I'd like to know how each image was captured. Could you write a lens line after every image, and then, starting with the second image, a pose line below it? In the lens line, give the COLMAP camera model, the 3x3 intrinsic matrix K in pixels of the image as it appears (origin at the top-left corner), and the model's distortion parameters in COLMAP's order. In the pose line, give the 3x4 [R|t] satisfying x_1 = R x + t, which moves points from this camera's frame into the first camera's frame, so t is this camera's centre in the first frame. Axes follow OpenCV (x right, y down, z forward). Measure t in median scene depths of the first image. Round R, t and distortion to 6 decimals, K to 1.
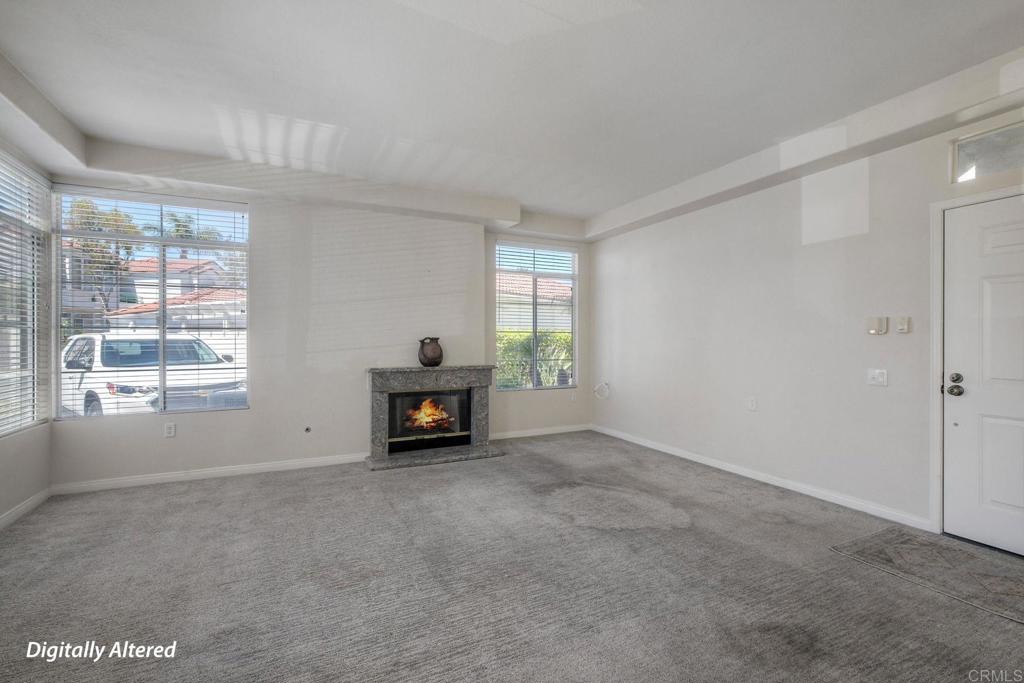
lens RADIAL K [[460.9, 0, 512.0], [0, 460.9, 341.5], [0, 0, 1]] dist [0.005454, 0.000220]
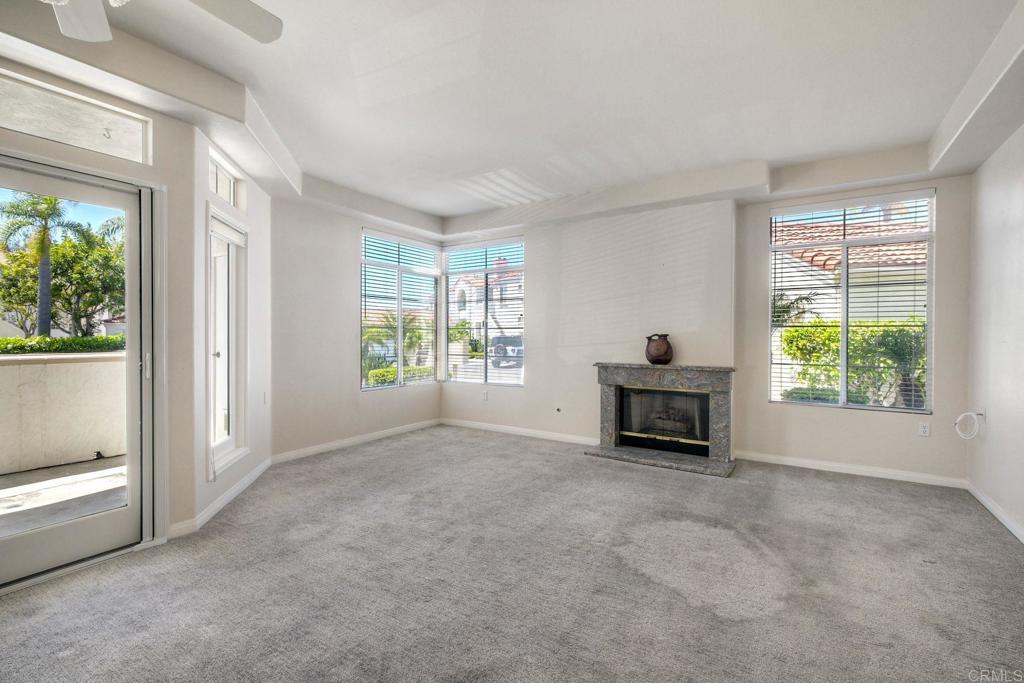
lens RADIAL K [[460.9, 0, 512.0], [0, 460.9, 341.5], [0, 0, 1]] dist [0.005454, 0.000220]
pose [[0.506638, 0.008893, -0.862113, 0.557952], [-0.008306, 0.999951, 0.005434, 0.004506], [0.862119, 0.004408, 0.506687, 0.283696]]
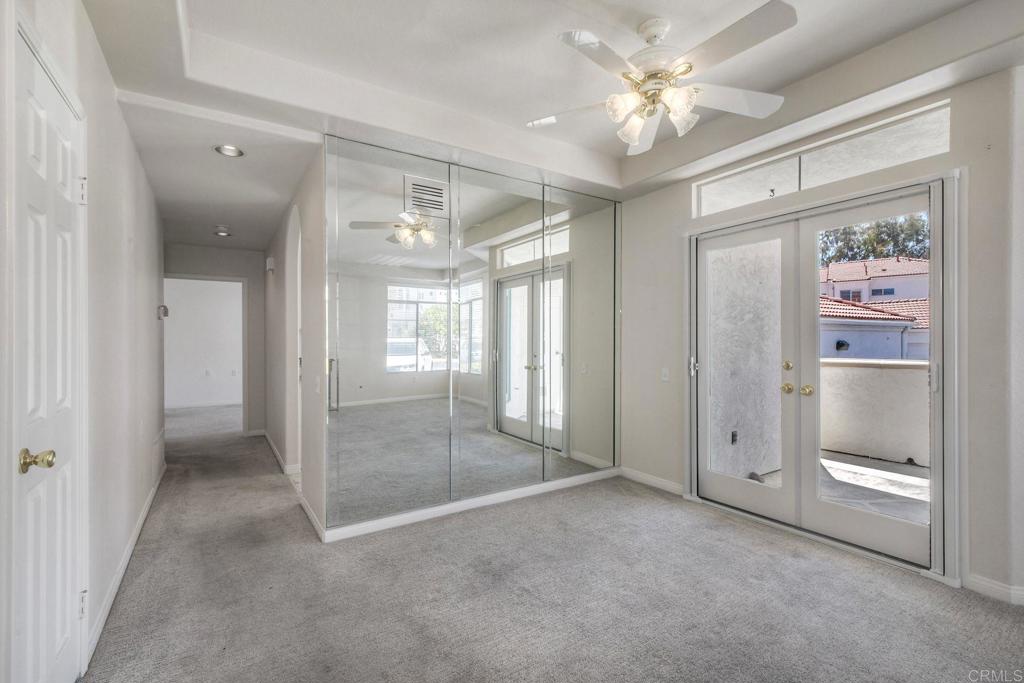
lens RADIAL K [[460.9, 0, 512.0], [0, 460.9, 341.5], [0, 0, 1]] dist [0.005454, 0.000220]
pose [[-0.993893, -0.003403, -0.110299, 0.346479], [-0.004080, 0.999974, 0.005913, 0.000109], [0.110276, 0.006327, -0.993881, 0.678122]]
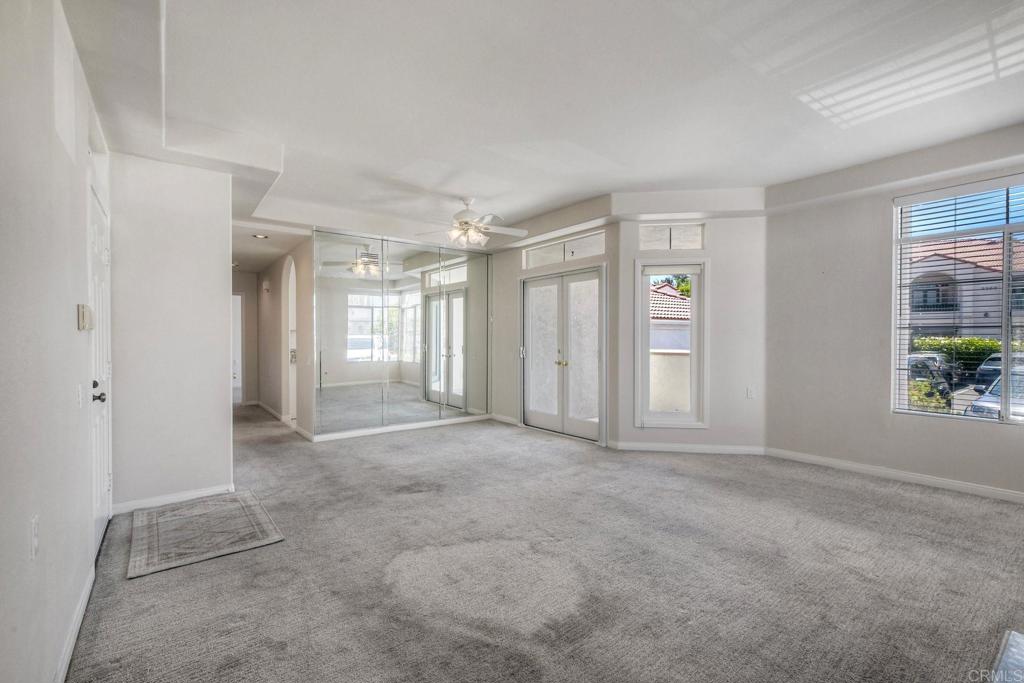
lens RADIAL K [[454.3, 0, 512.1], [0, 454.3, 338.0], [0, 0, 1]] dist [0.010299, 0.000306]
pose [[-0.981592, -0.002929, -0.190966, 0.242583], [-0.004286, 0.999968, 0.006694, -0.007230], [0.190941, 0.007389, -0.981574, 1.331431]]
